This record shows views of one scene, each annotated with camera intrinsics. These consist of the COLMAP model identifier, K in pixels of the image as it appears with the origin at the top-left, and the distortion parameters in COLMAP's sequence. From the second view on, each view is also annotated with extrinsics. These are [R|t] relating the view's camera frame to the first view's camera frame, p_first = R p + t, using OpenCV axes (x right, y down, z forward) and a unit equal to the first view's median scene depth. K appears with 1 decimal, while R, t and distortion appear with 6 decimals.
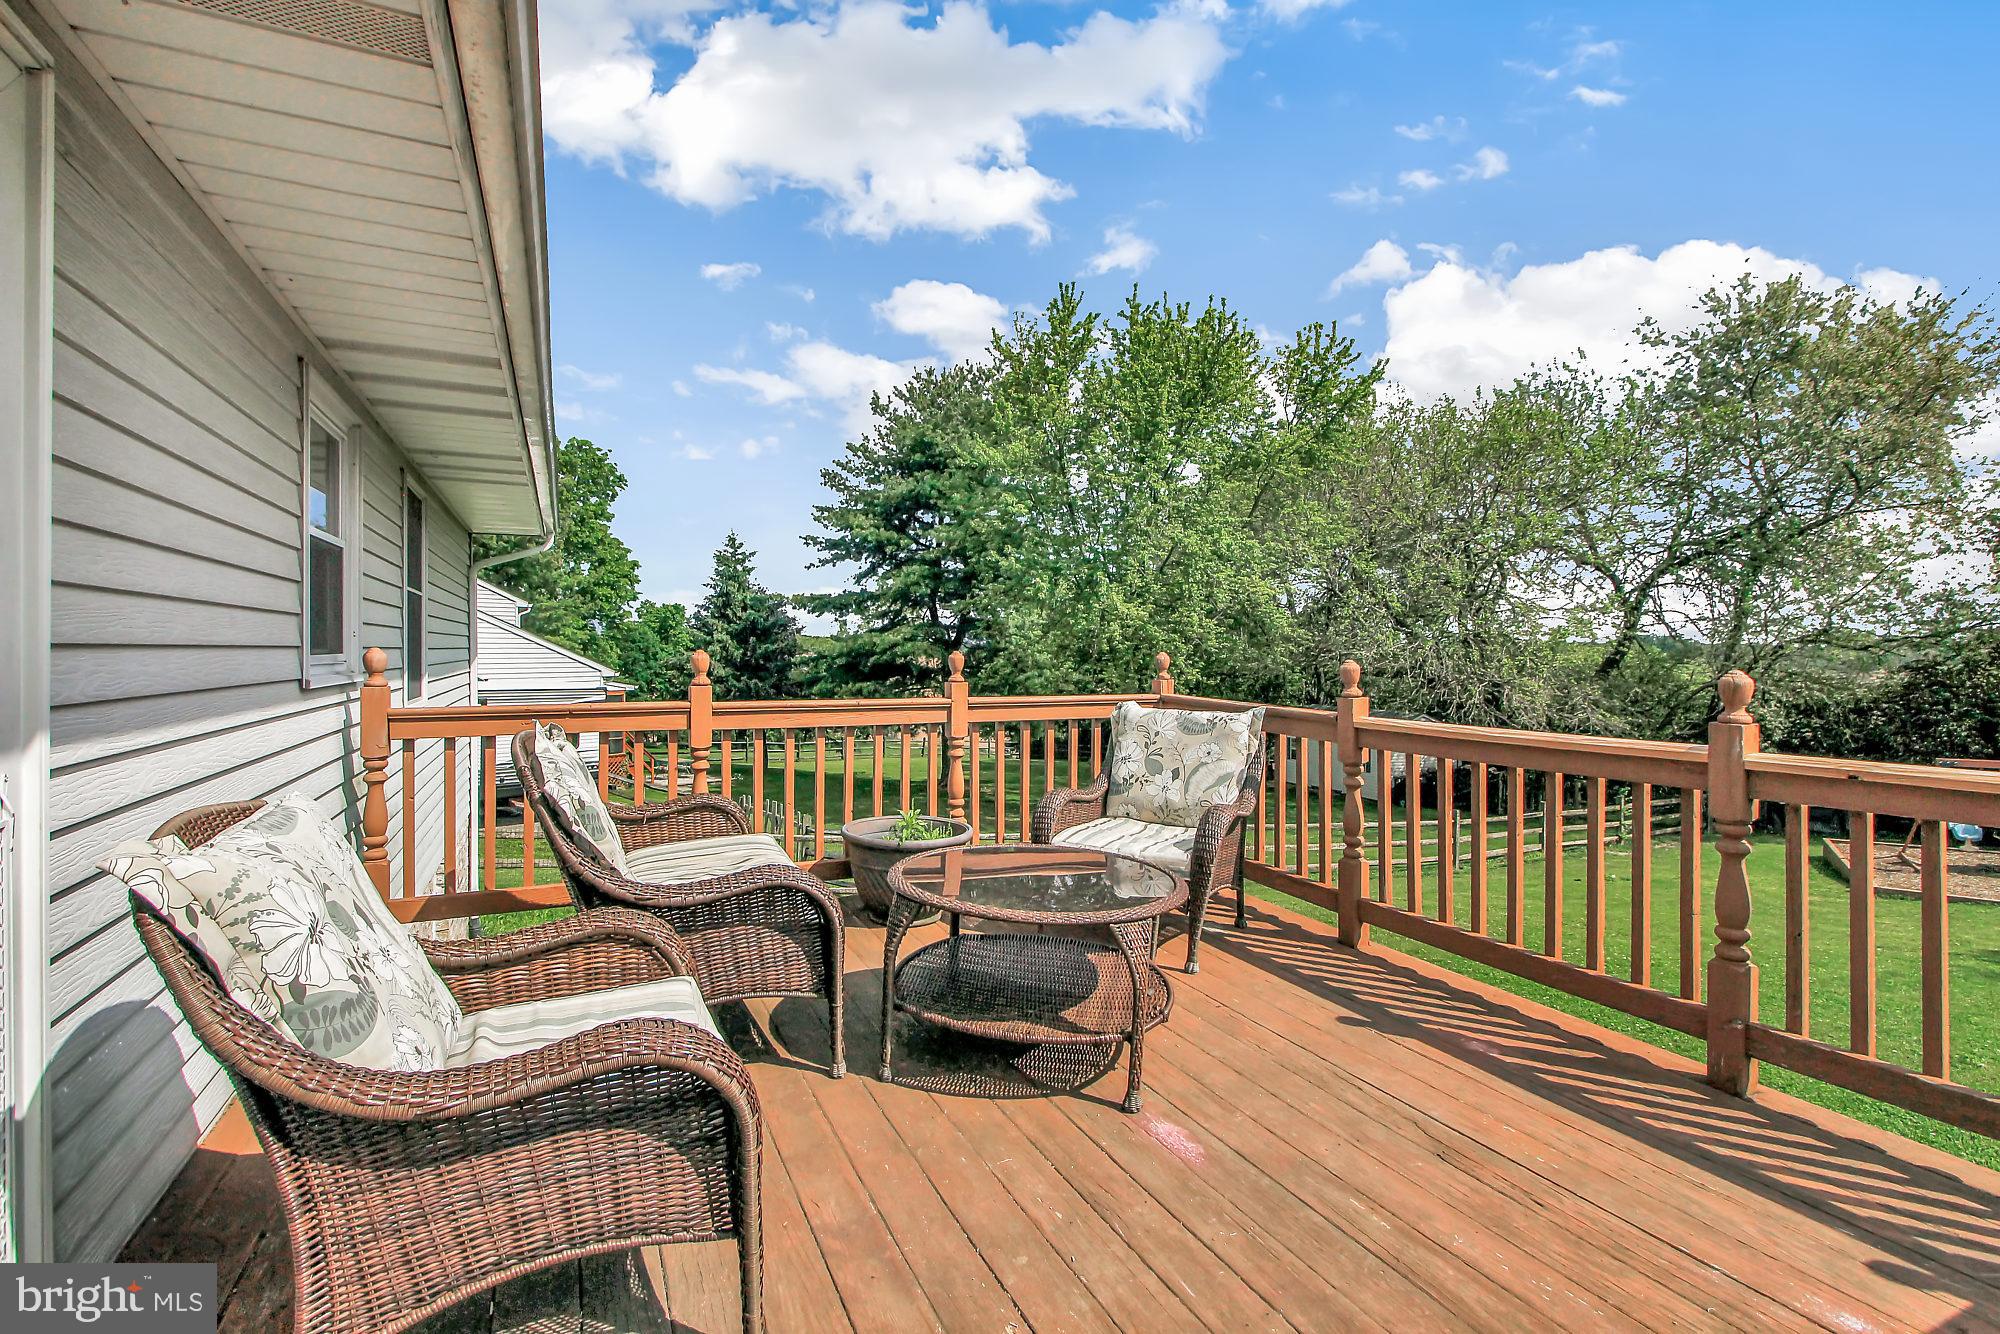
lens RADIAL K [[928.2, 0, 1003.6], [0, 928.2, 656.2], [0, 0, 1]] dist [-0.000549, 0.000201]
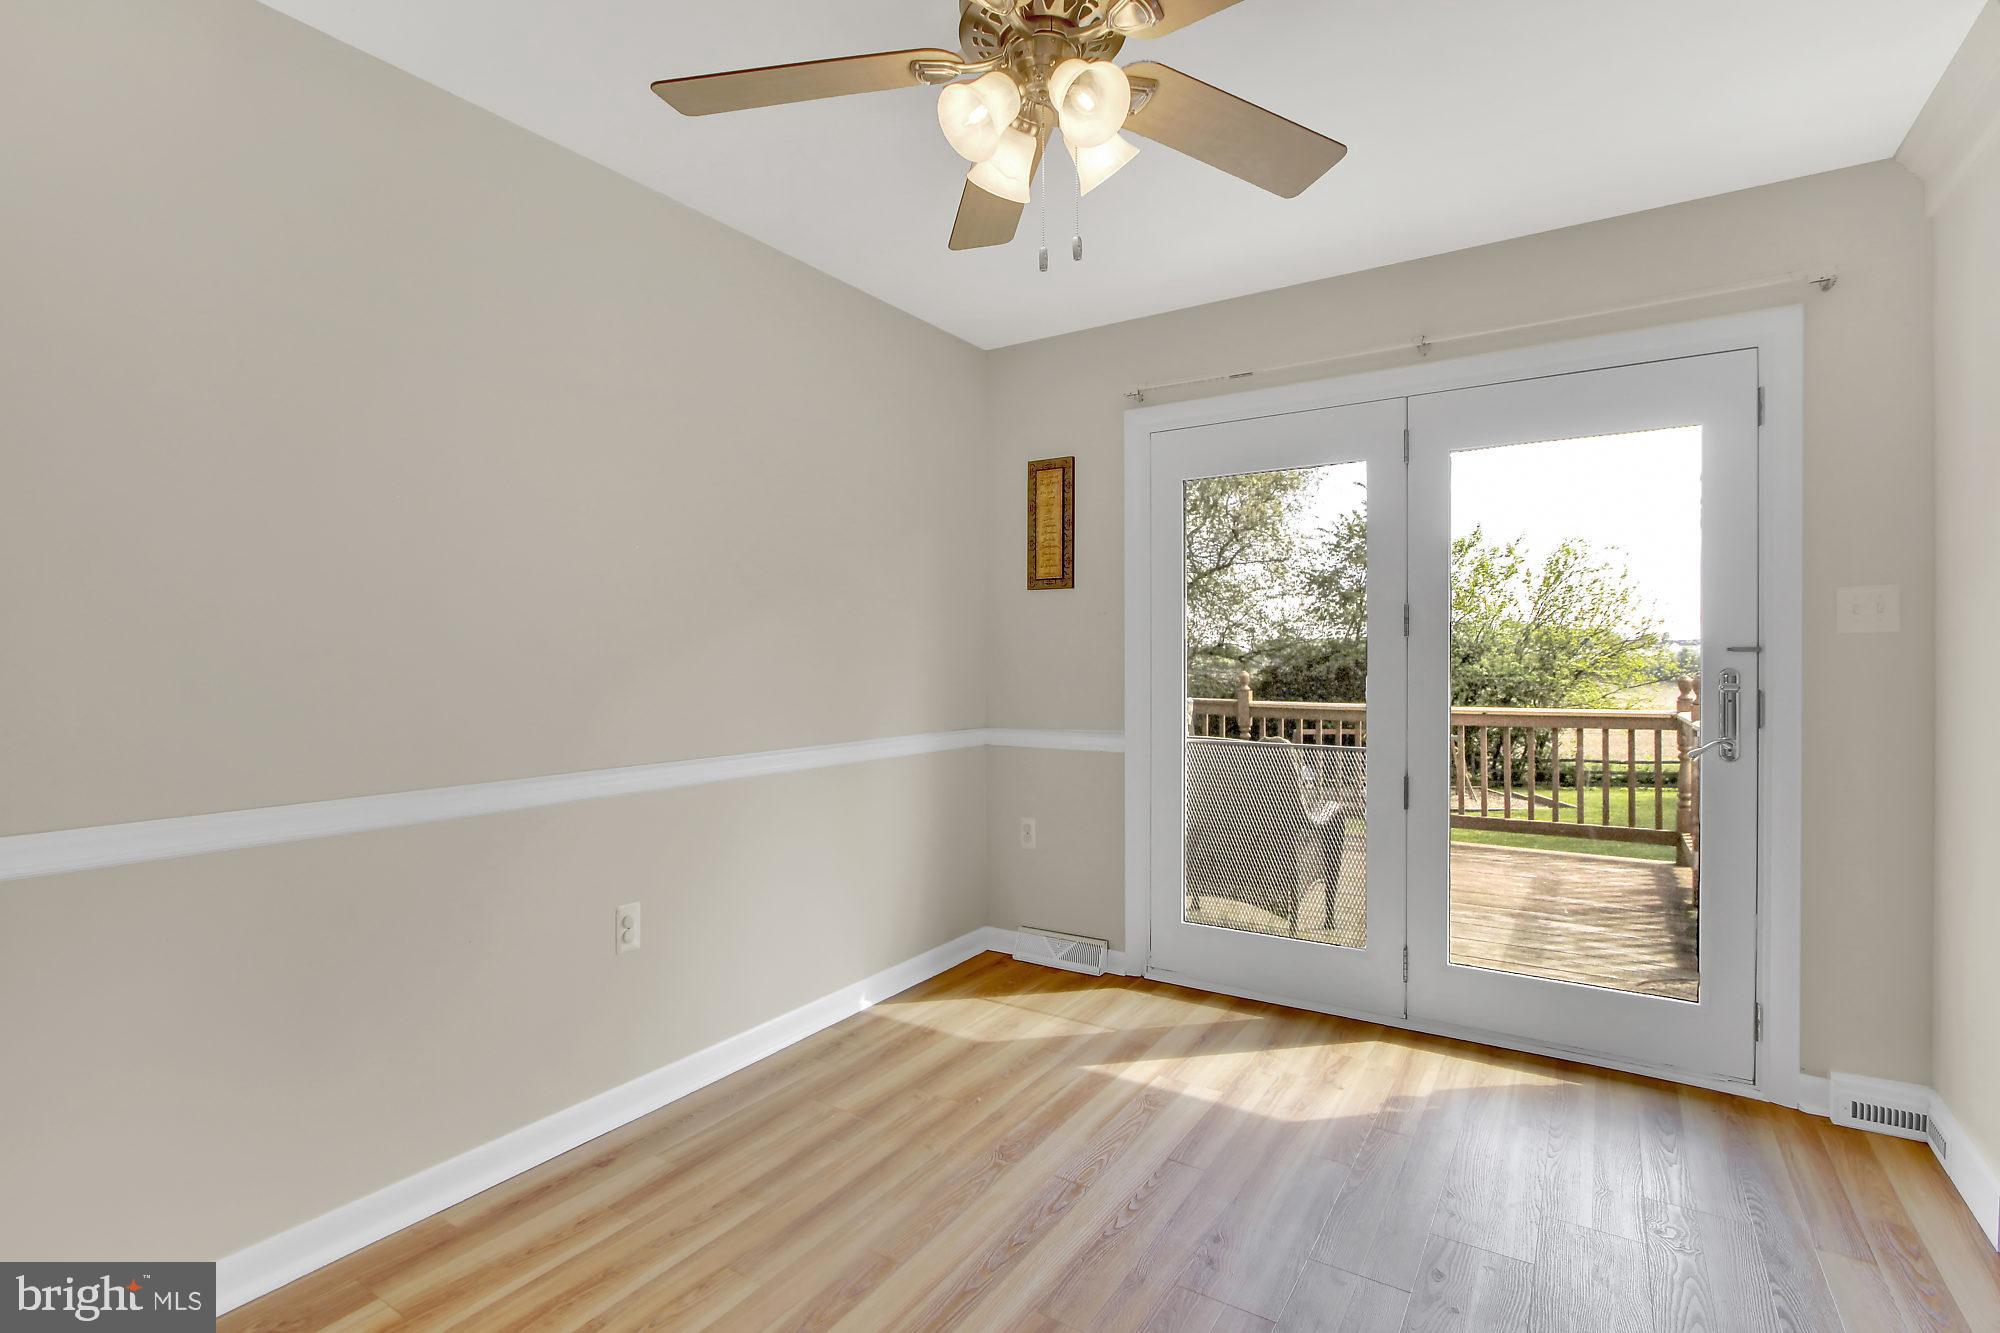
lens RADIAL K [[938.0, 0, 998.2], [0, 938.0, 663.3], [0, 0, 1]] dist [-0.000670, -0.000644]
pose [[0.851223, -0.001194, 0.524803, -1.254298], [0.002296, 0.999996, -0.001450, 0.009348], [-0.524799, 0.002440, 0.851223, -0.457540]]
